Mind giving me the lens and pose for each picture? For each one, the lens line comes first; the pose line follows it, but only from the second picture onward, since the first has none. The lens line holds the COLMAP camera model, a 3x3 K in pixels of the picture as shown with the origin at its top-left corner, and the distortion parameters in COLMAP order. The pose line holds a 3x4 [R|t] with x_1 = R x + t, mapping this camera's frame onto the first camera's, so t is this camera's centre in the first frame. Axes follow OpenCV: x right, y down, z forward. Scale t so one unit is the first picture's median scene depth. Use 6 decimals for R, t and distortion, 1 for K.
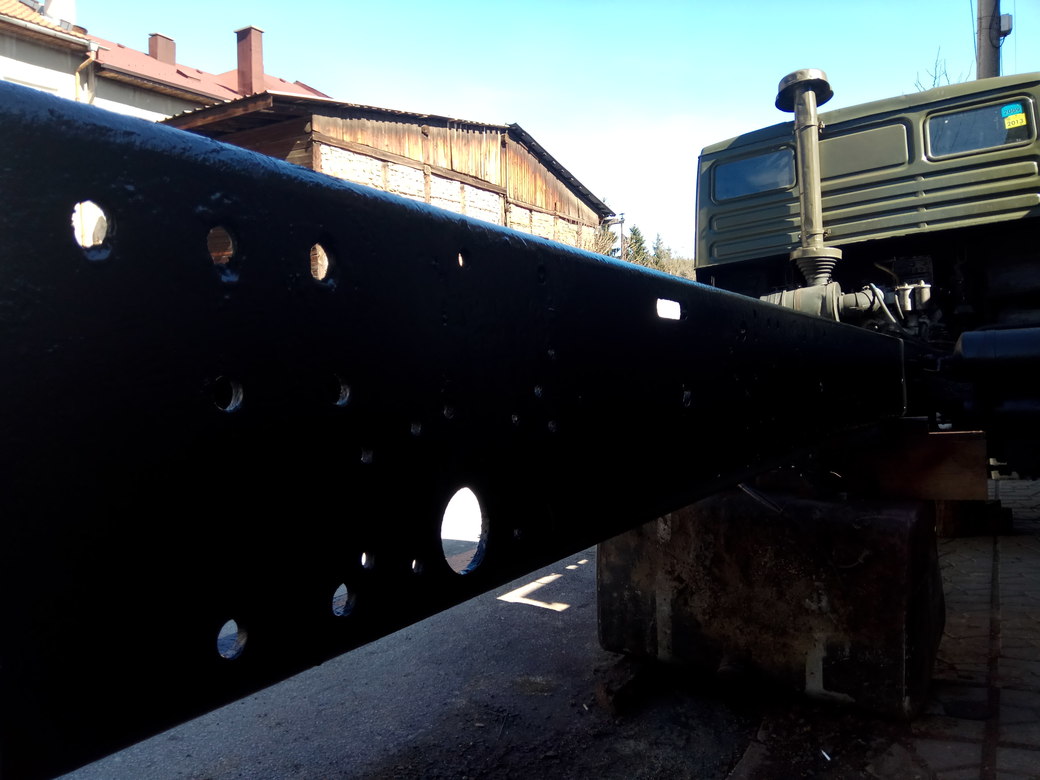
lens RADIAL K [[798.0, 0, 516.0], [0, 798.0, 394.3], [0, 0, 1]] dist [0.040945, -0.054242]
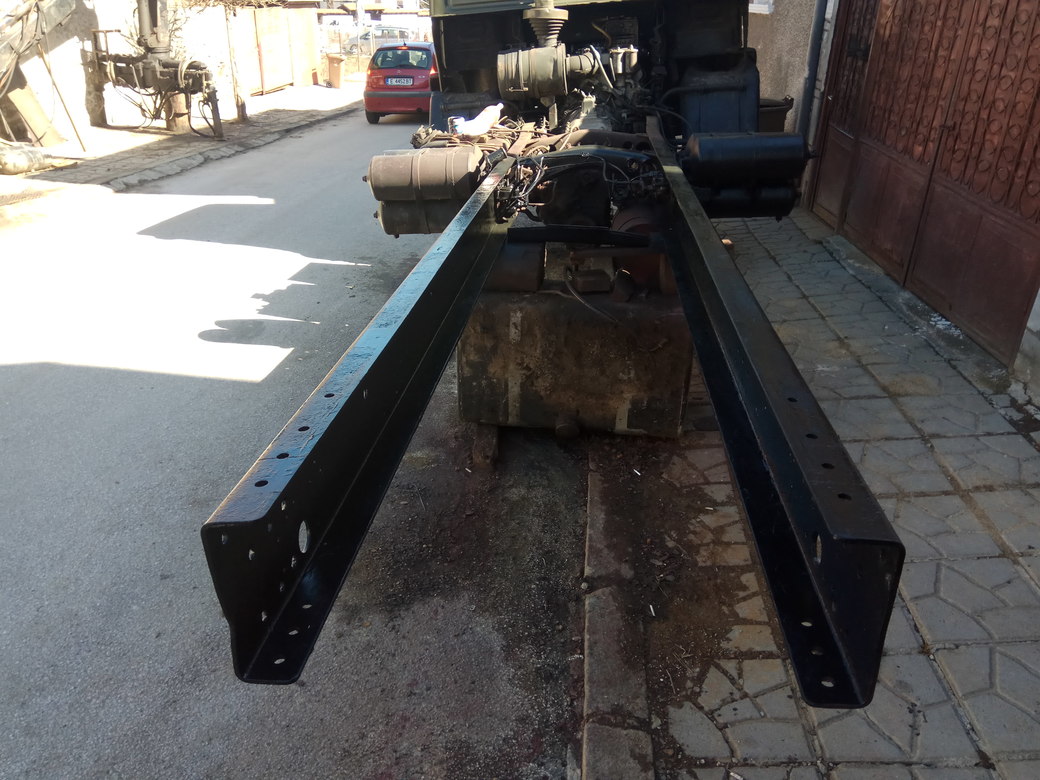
lens RADIAL K [[800.4, 0, 521.1], [0, 800.4, 399.3], [0, 0, 1]] dist [0.088752, -0.131336]
pose [[0.896557, -0.175871, 0.406516, -0.348125], [0.003285, 0.920407, 0.390949, -0.235516], [-0.442917, -0.349172, 0.825775, -0.100270]]
